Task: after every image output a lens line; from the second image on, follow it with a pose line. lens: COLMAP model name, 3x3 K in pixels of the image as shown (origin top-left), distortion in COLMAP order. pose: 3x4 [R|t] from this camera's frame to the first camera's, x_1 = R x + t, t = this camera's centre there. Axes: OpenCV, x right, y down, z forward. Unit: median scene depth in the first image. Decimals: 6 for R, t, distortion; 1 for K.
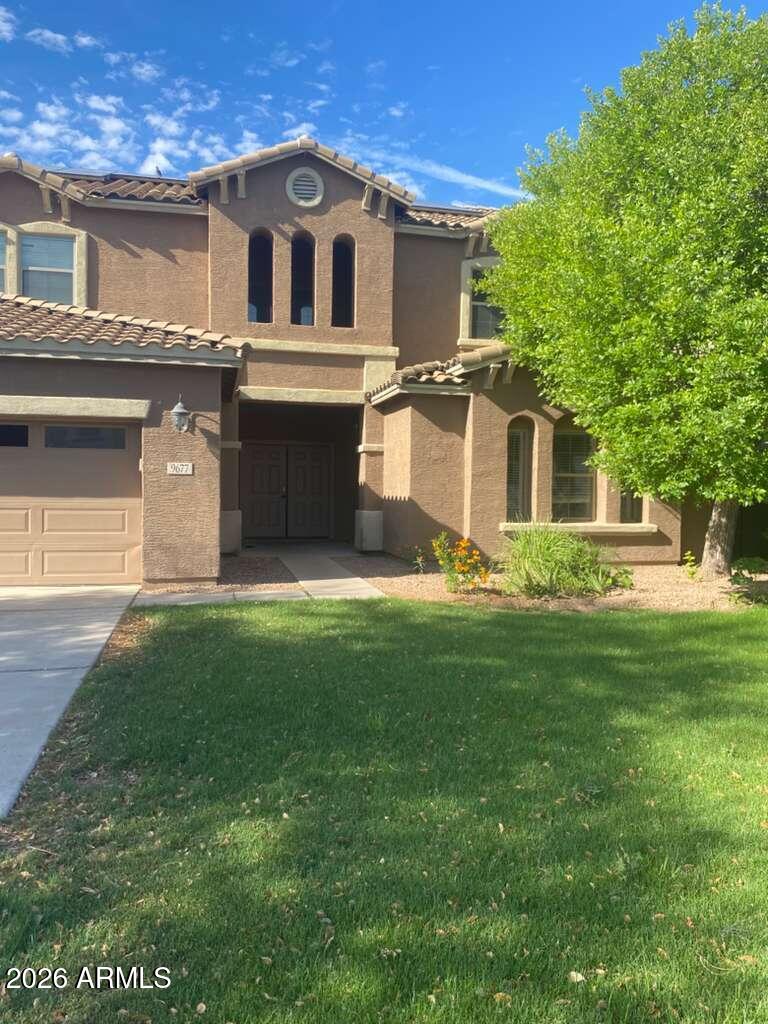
lens RADIAL K [[771.5, 0, 380.1], [0, 771.5, 506.6], [0, 0, 1]] dist [0.101231, -0.220660]
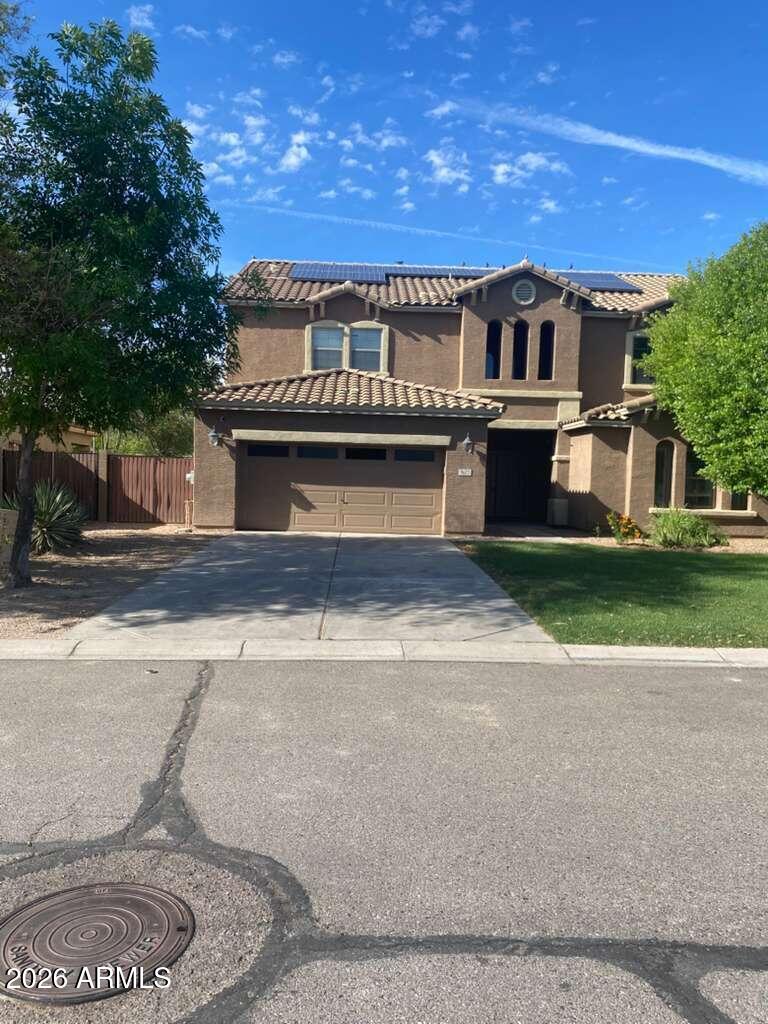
lens RADIAL K [[771.5, 0, 380.1], [0, 771.5, 506.6], [0, 0, 1]] dist [0.101231, -0.220660]
pose [[0.982572, 0.021077, -0.184681, -0.085869], [-0.019830, 0.999766, 0.008599, 0.014614], [0.184819, -0.004787, 0.982761, -0.620261]]
